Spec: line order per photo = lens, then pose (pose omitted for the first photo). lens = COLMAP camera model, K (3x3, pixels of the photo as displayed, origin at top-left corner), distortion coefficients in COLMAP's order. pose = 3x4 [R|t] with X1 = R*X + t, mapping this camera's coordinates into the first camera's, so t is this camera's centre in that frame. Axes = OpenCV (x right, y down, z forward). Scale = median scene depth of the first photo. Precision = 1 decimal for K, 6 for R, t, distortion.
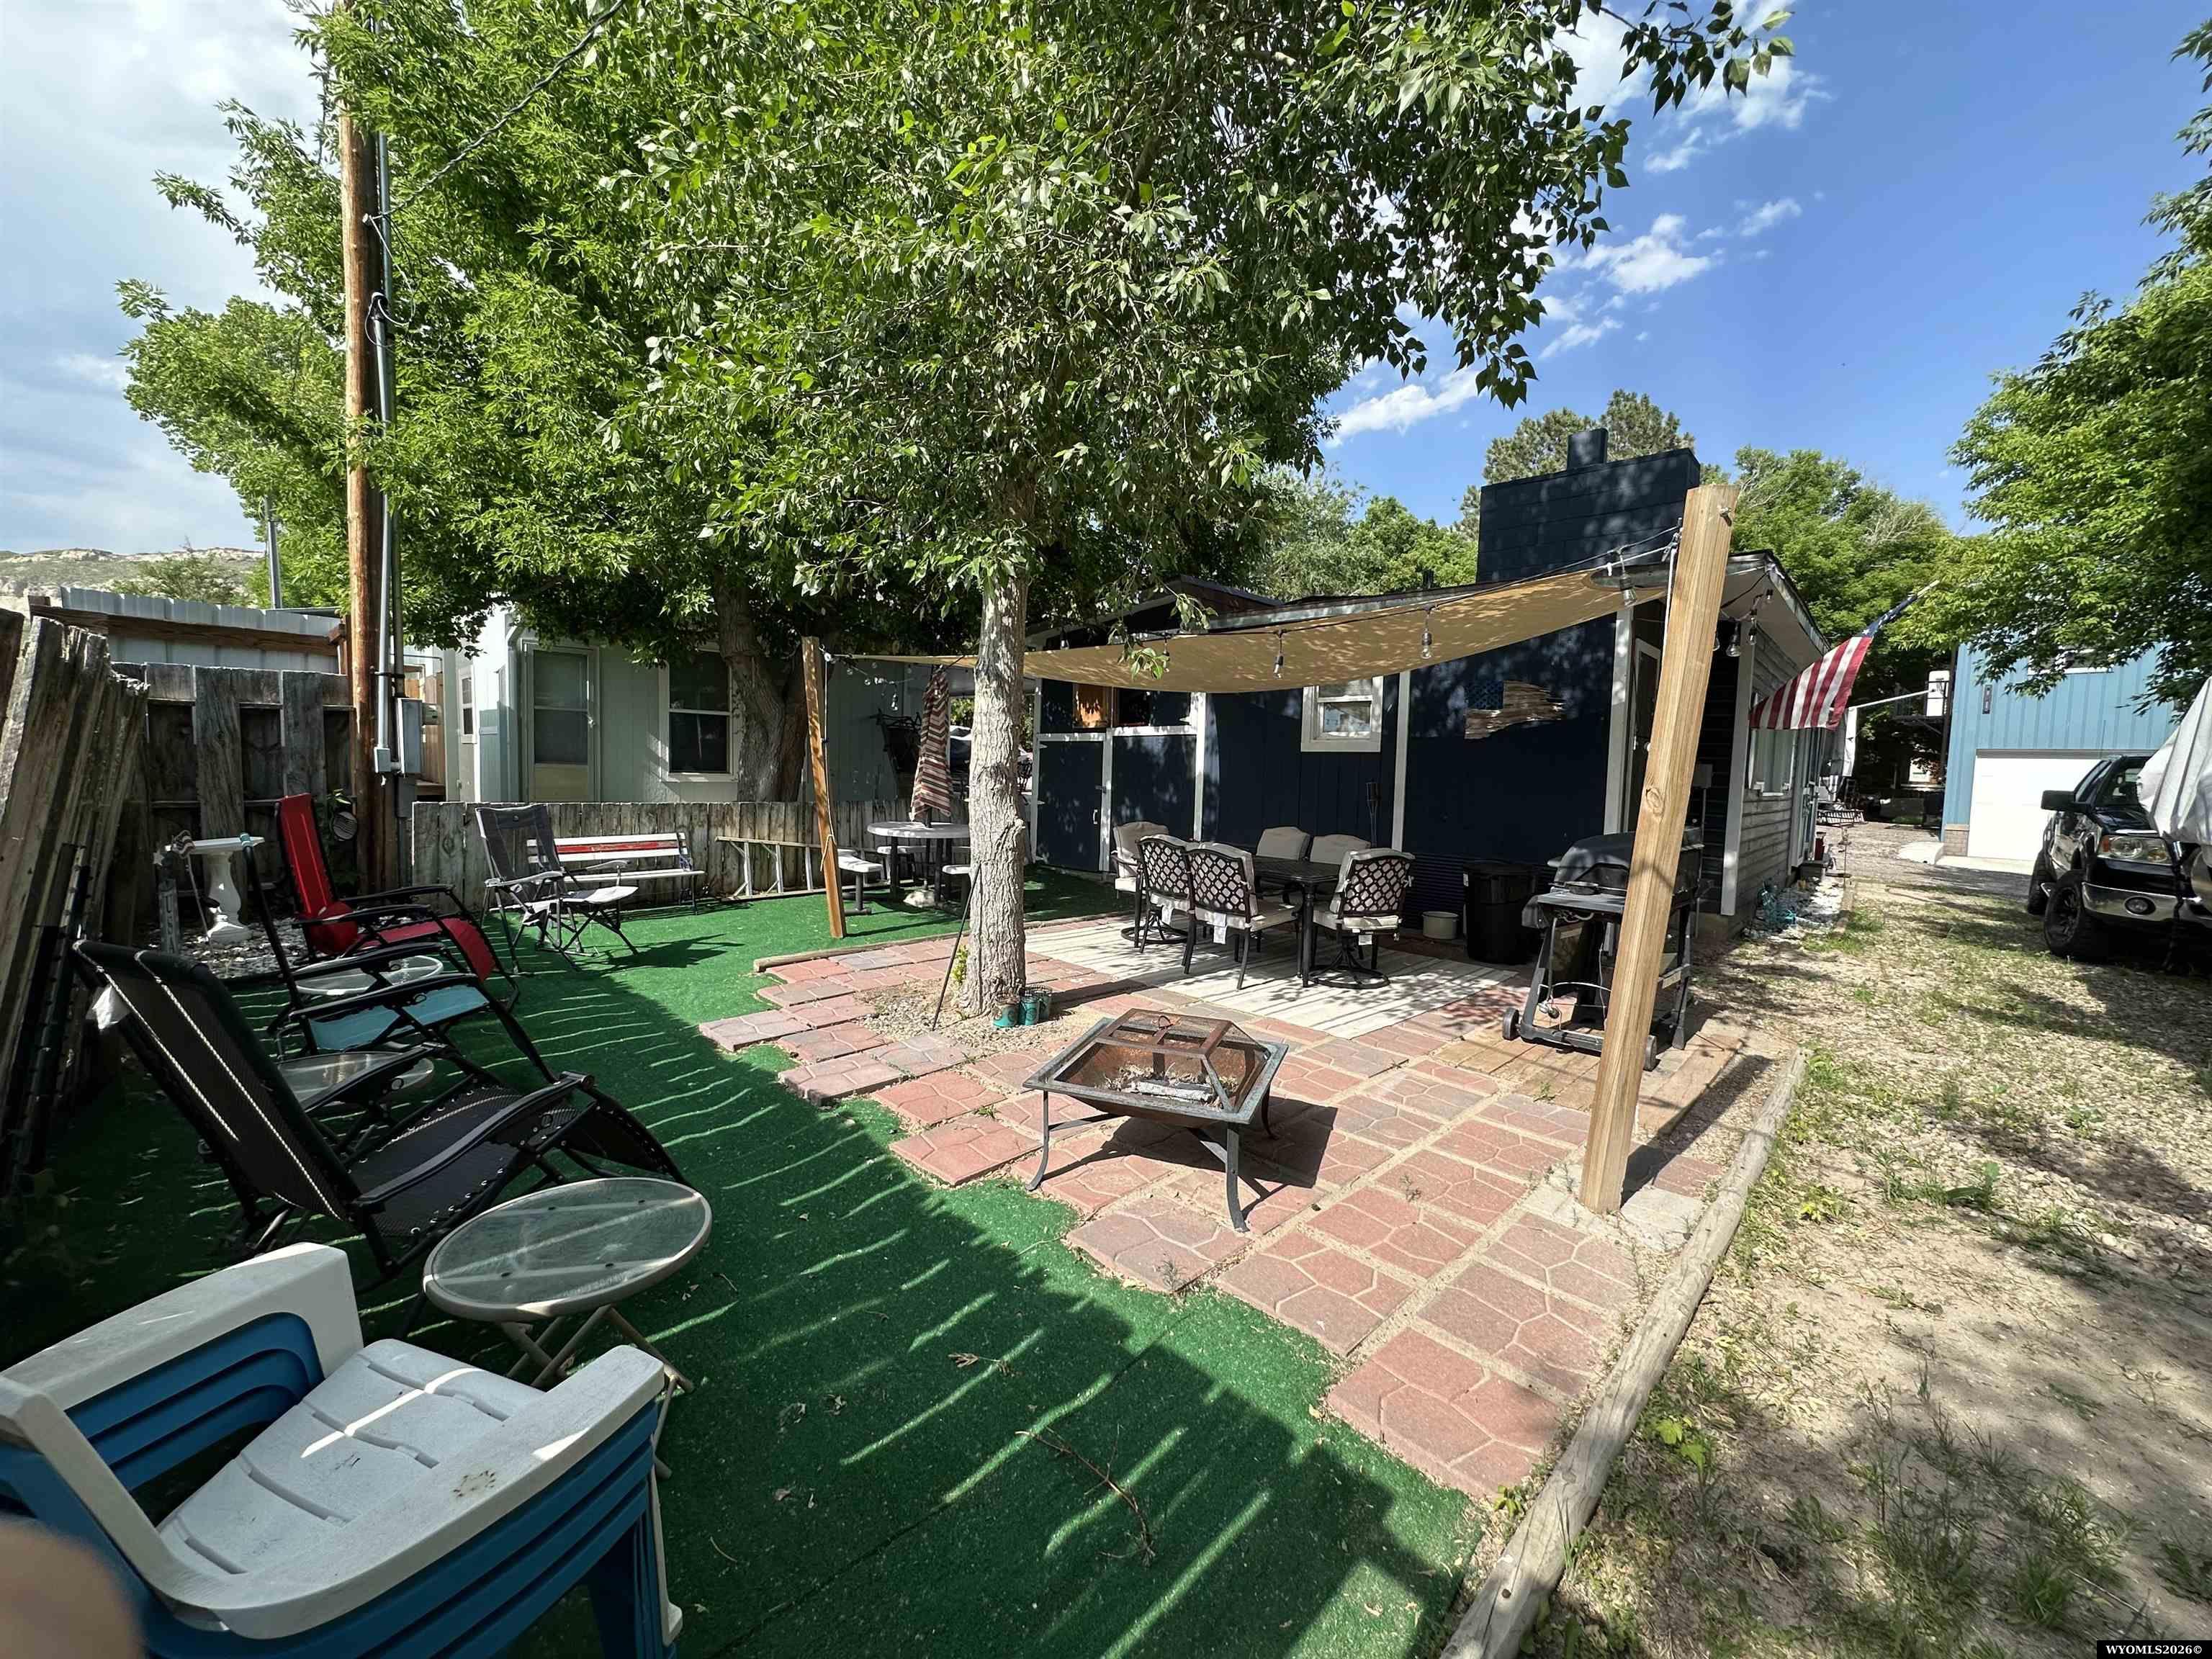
lens RADIAL K [[880.6, 0, 1100.7], [0, 880.6, 824.6], [0, 0, 1]] dist [-0.001582, -0.000338]
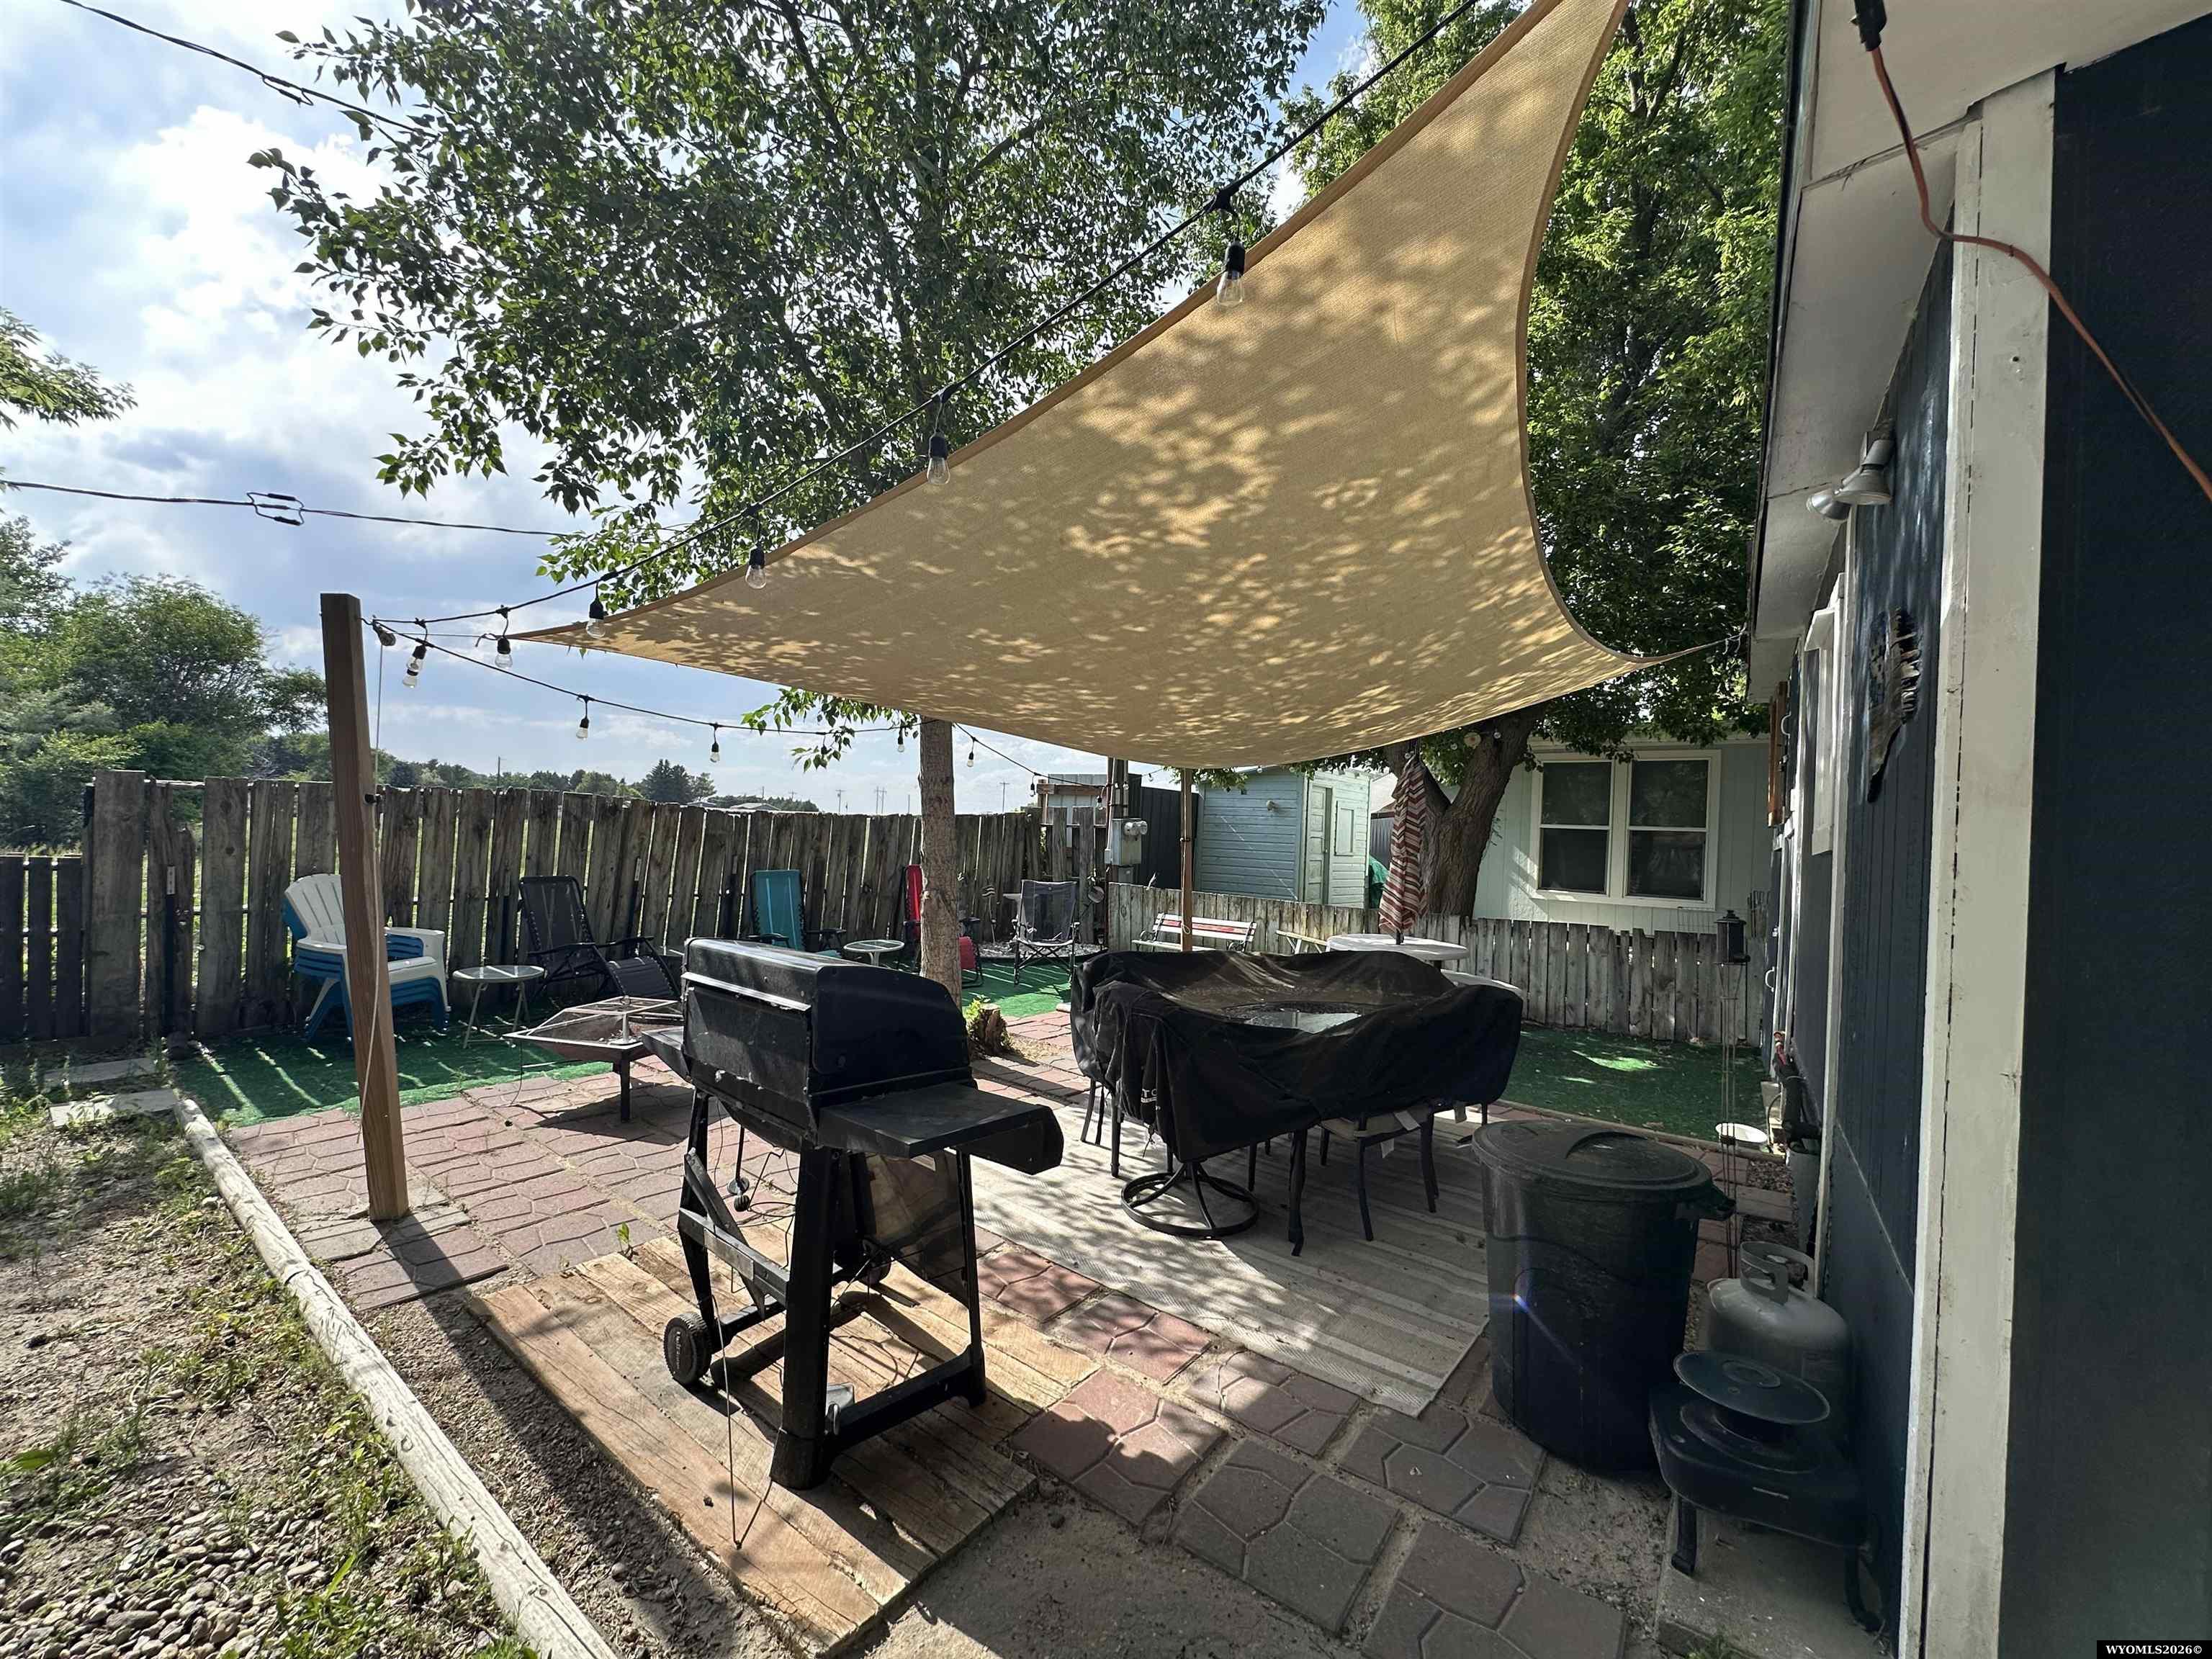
lens RADIAL K [[880.6, 0, 1100.7], [0, 880.6, 824.6], [0, 0, 1]] dist [-0.001582, -0.000338]
pose [[0.116569, -0.044383, -0.992190, 0.646486], [-0.112160, 0.992022, -0.057553, -0.030365], [0.986829, 0.117993, 0.110661, 0.616577]]
